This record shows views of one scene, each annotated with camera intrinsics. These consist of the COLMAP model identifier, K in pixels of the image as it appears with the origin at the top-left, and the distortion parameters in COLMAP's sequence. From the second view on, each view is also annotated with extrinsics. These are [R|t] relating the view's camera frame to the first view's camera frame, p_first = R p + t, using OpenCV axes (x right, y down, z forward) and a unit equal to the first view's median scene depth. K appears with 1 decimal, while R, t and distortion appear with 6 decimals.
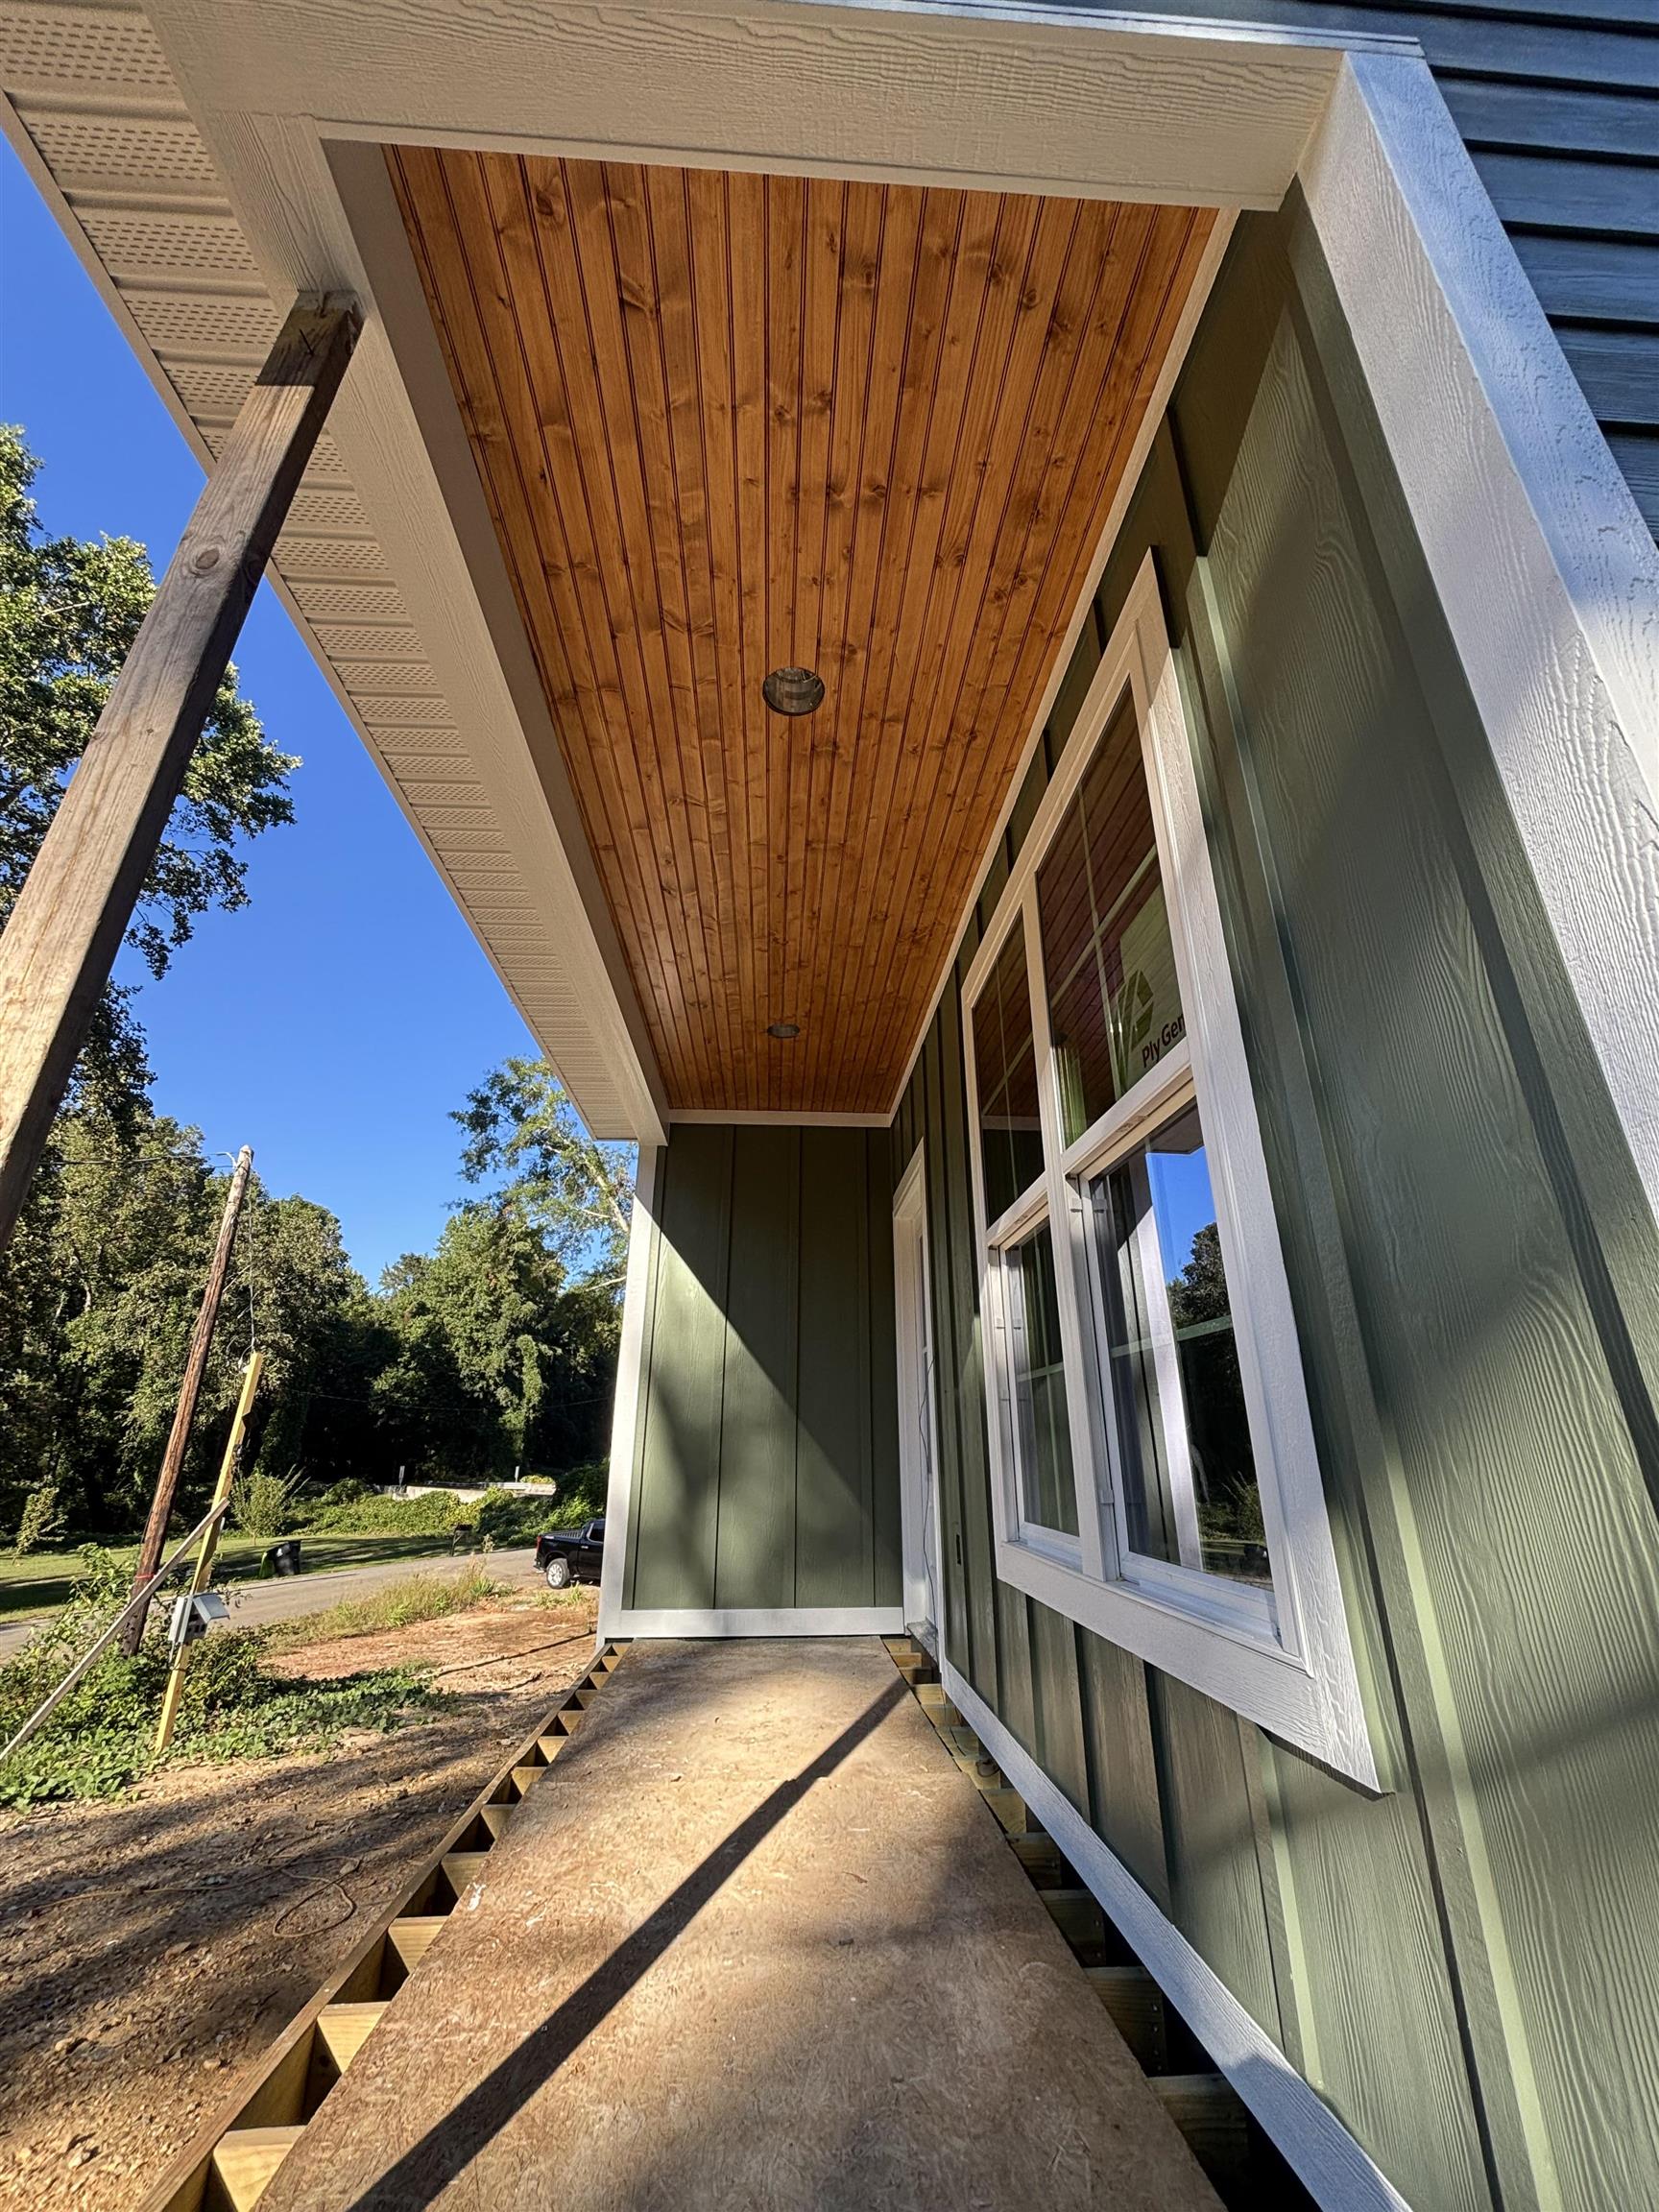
lens RADIAL K [[883.6, 0, 829.5], [0, 883.6, 1106.0], [0, 0, 1]] dist [-0.007640, 0.004448]
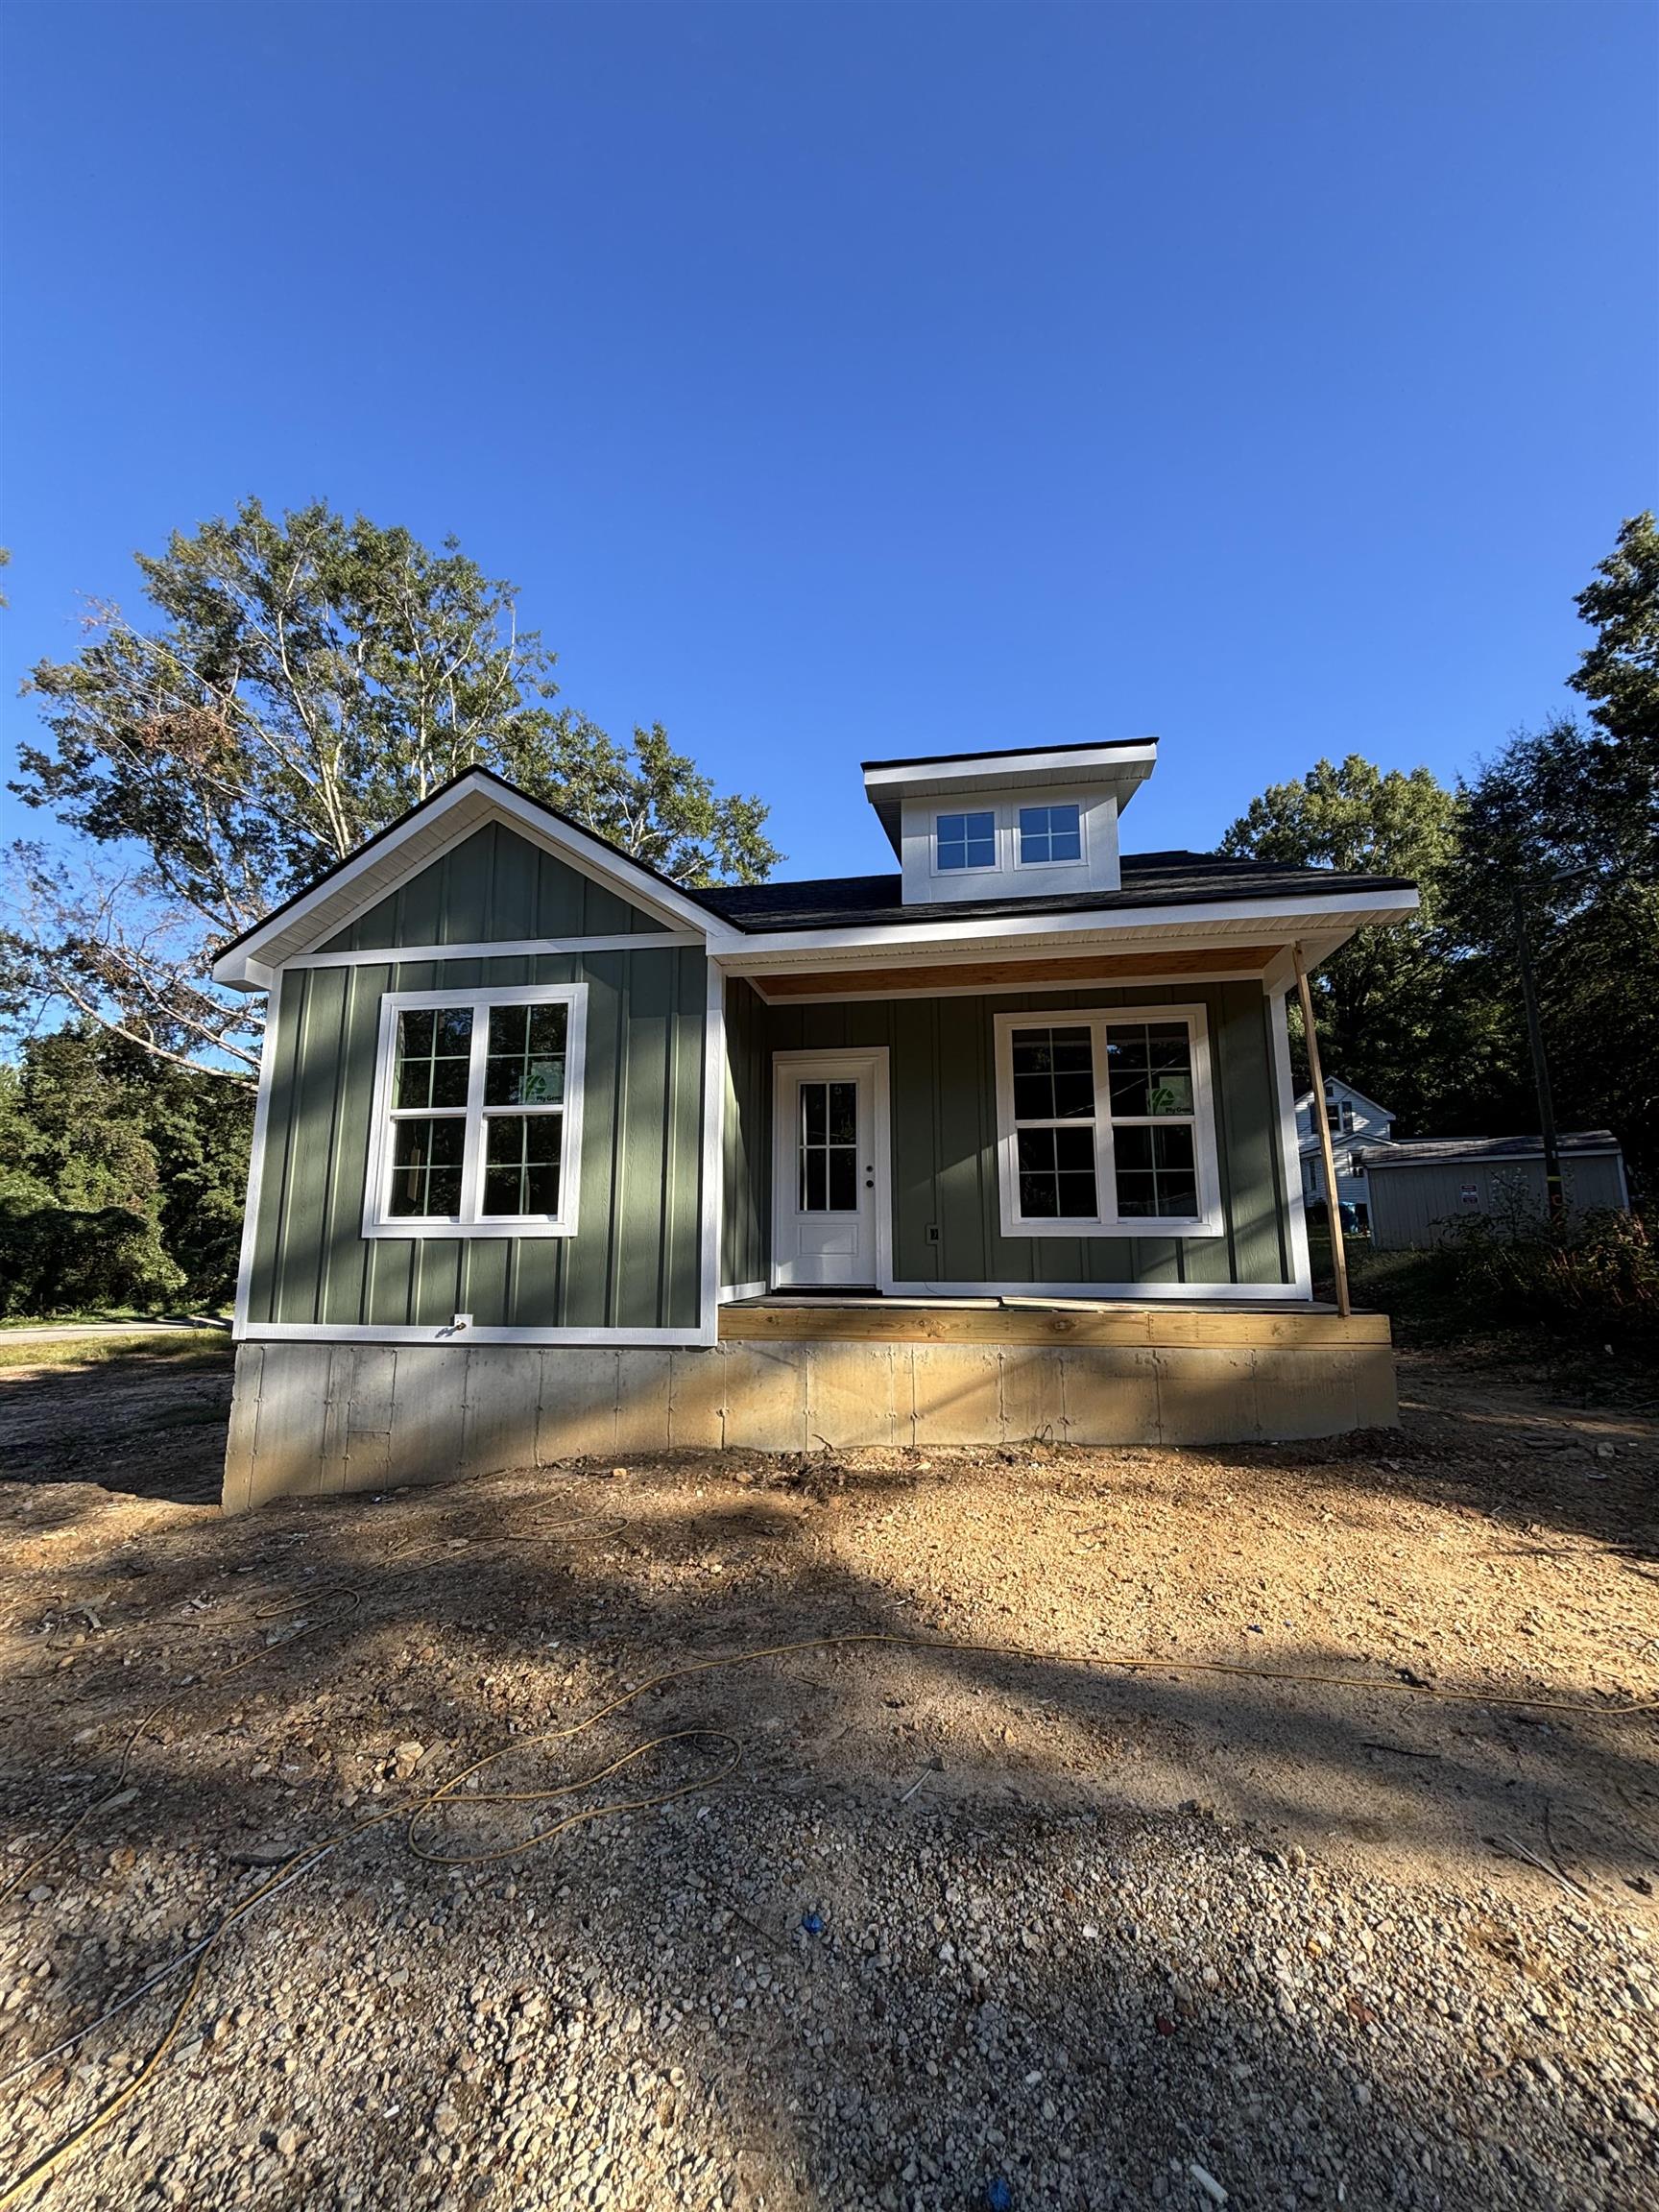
lens RADIAL K [[883.6, 0, 829.5], [0, 883.6, 1106.0], [0, 0, 1]] dist [-0.007640, 0.004448]
pose [[0.233325, 0.152893, 0.960304, -2.737328], [-0.350847, 0.934277, -0.063504, 0.511846], [-0.906899, -0.322102, 0.271632, 0.863293]]
